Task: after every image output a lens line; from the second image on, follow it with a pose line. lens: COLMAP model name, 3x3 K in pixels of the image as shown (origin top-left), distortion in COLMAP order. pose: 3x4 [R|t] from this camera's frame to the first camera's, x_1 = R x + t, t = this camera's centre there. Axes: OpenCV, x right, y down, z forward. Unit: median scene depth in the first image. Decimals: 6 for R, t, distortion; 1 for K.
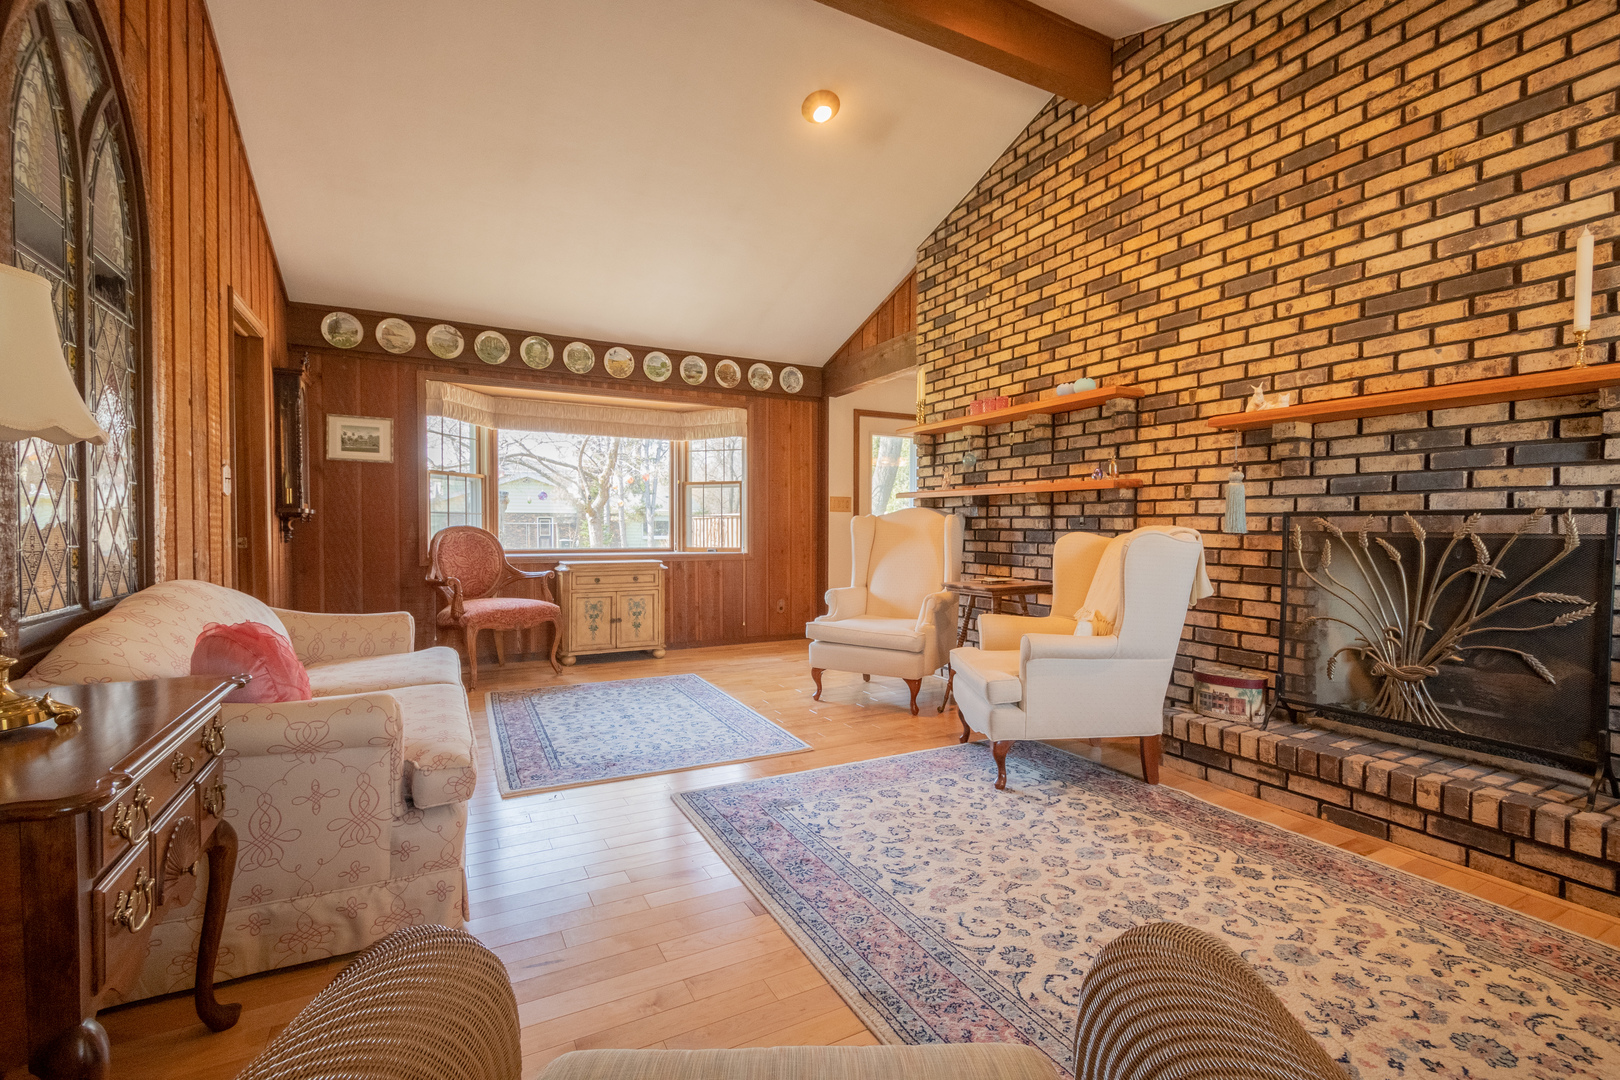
lens RADIAL K [[710.1, 0, 806.1], [0, 710.1, 541.6], [0, 0, 1]] dist [0.004242, -0.001055]
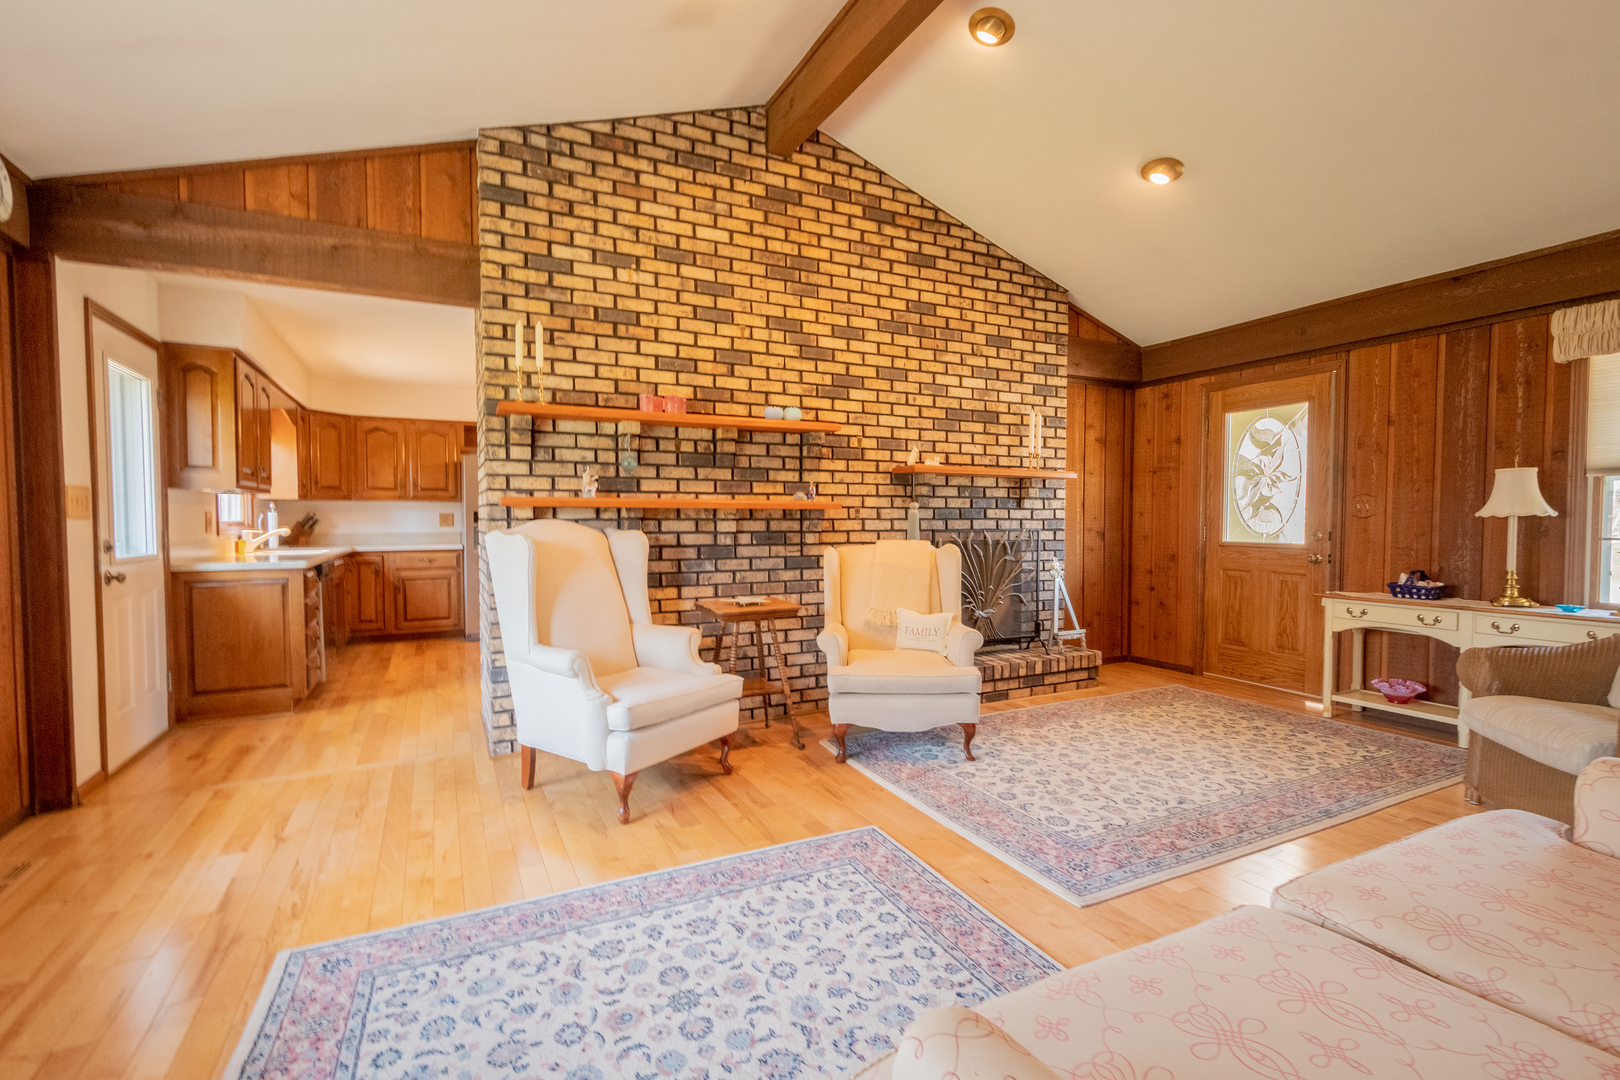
lens RADIAL K [[725.4, 0, 800.0], [0, 725.4, 541.7], [0, 0, 1]] dist [0.014602, -0.004765]
pose [[0.021421, -0.036468, 0.999105, -0.774026], [0.022728, 0.999094, 0.035980, -0.063901], [-0.999512, 0.021936, 0.022230, 1.006244]]
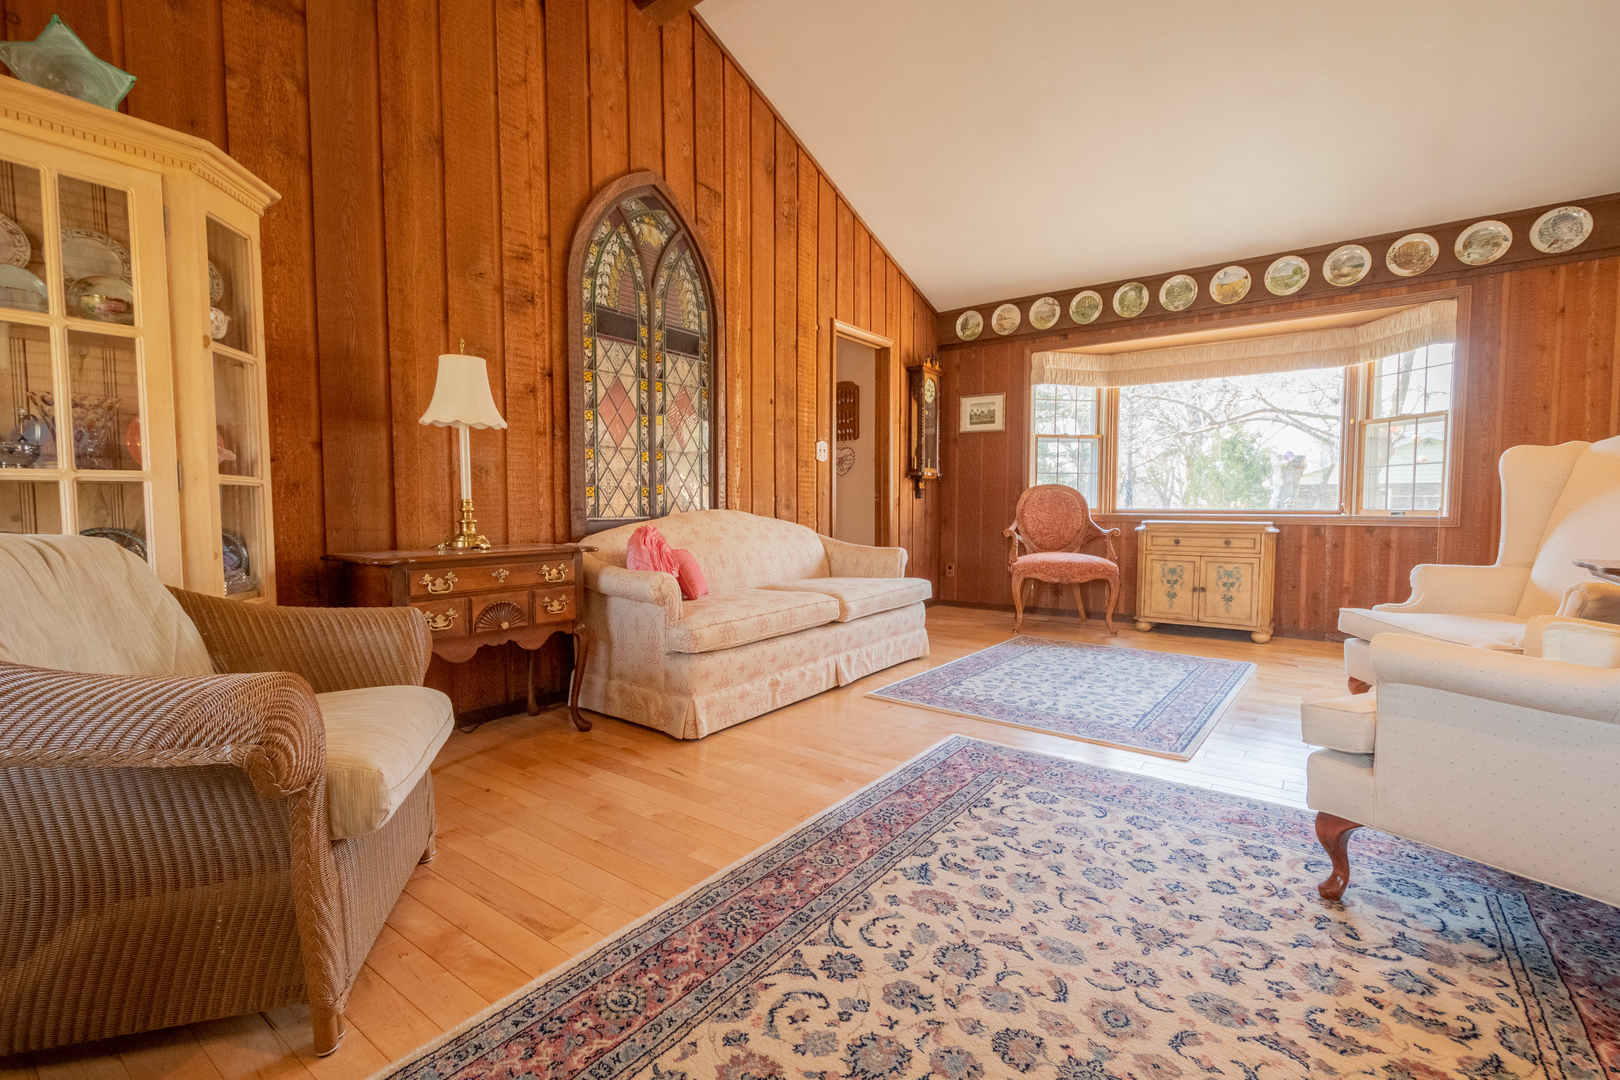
lens RADIAL K [[710.1, 0, 806.1], [0, 710.1, 541.6], [0, 0, 1]] dist [0.004242, -0.001055]
pose [[0.432886, 0.044852, -0.900332, 0.473598], [-0.015606, 0.998985, 0.042263, 0.036554], [0.901313, -0.004245, 0.433147, 0.301437]]
